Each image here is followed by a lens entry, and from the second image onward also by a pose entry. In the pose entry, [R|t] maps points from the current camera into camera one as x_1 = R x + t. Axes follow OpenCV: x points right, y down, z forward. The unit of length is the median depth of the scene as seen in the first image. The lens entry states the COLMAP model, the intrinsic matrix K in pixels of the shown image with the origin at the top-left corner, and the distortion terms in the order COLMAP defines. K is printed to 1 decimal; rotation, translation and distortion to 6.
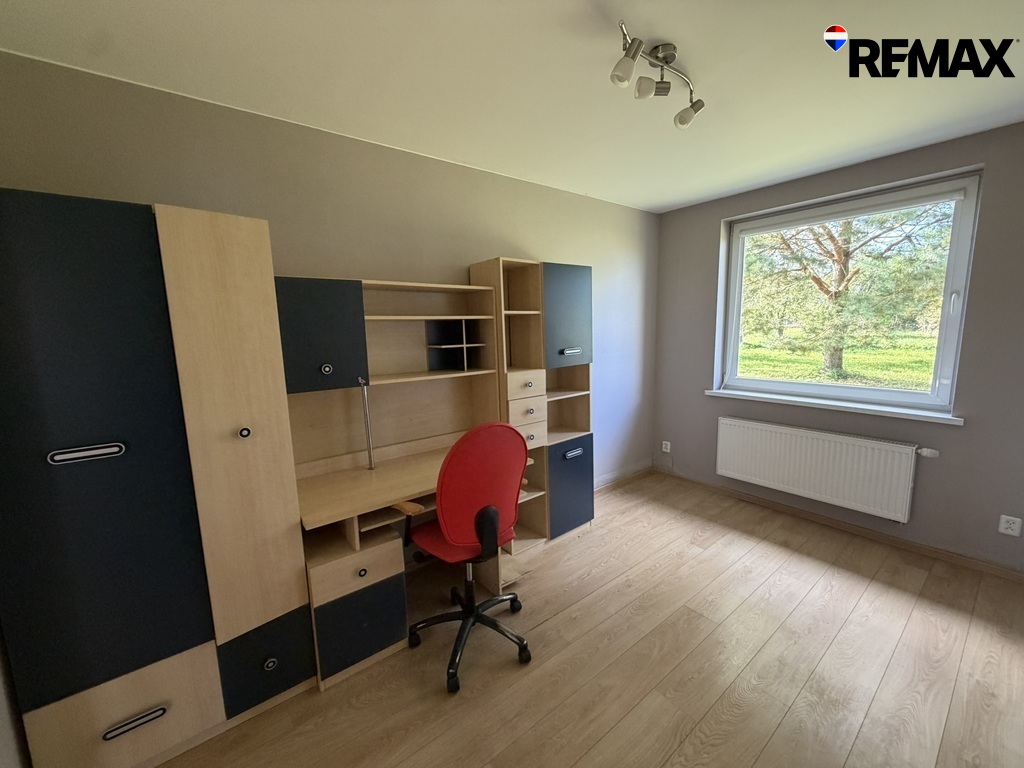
lens RADIAL K [[407.9, 0, 508.6], [0, 407.9, 384.0], [0, 0, 1]] dist [0.000152, -0.000001]
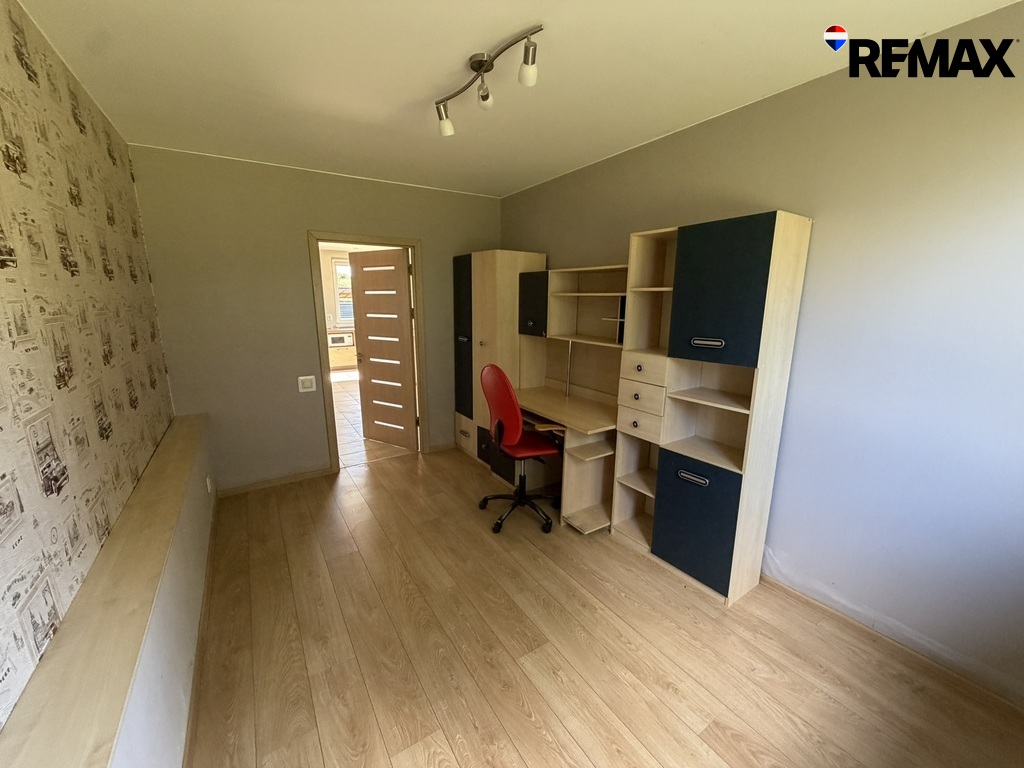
lens RADIAL K [[407.9, 0, 508.6], [0, 407.9, 384.0], [0, 0, 1]] dist [0.000152, -0.000001]
pose [[-0.087403, 0.230051, -0.969246, 0.990209], [-0.140897, 0.960333, 0.240641, -0.145652], [0.986159, 0.157596, -0.051522, 0.760594]]
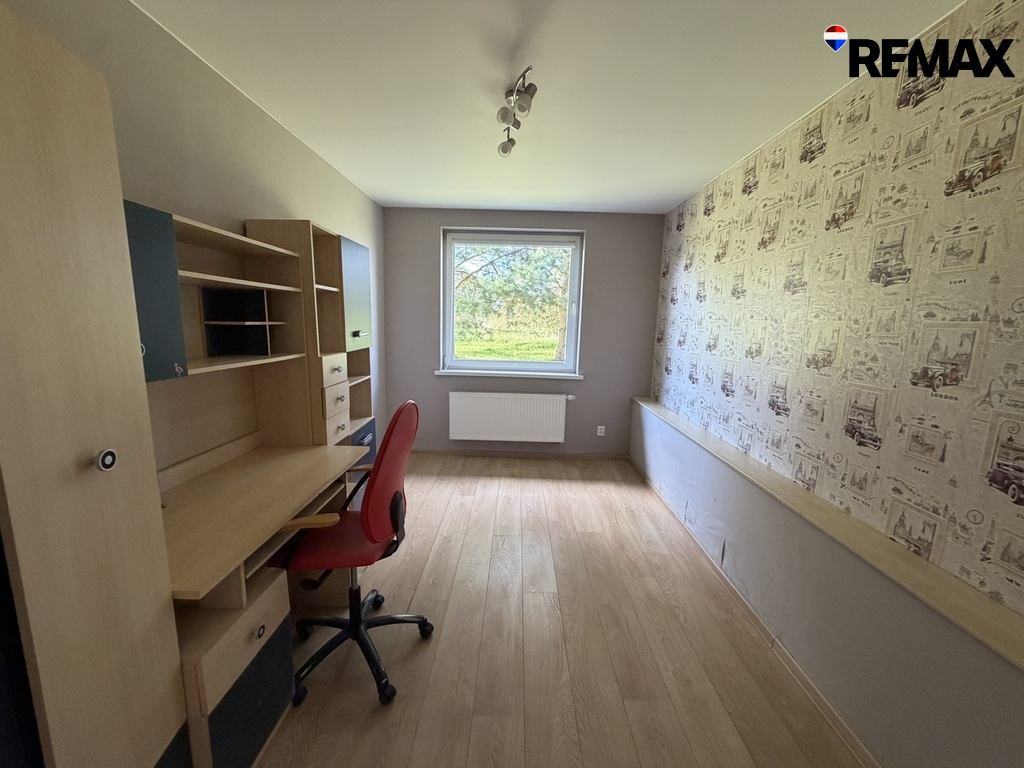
lens RADIAL K [[407.9, 0, 508.6], [0, 407.9, 384.0], [0, 0, 1]] dist [0.000152, -0.000001]
pose [[0.628930, -0.079439, 0.773393, -0.416810], [0.067309, 0.996595, 0.047629, 0.016164], [-0.774543, 0.022101, 0.632135, 0.136816]]
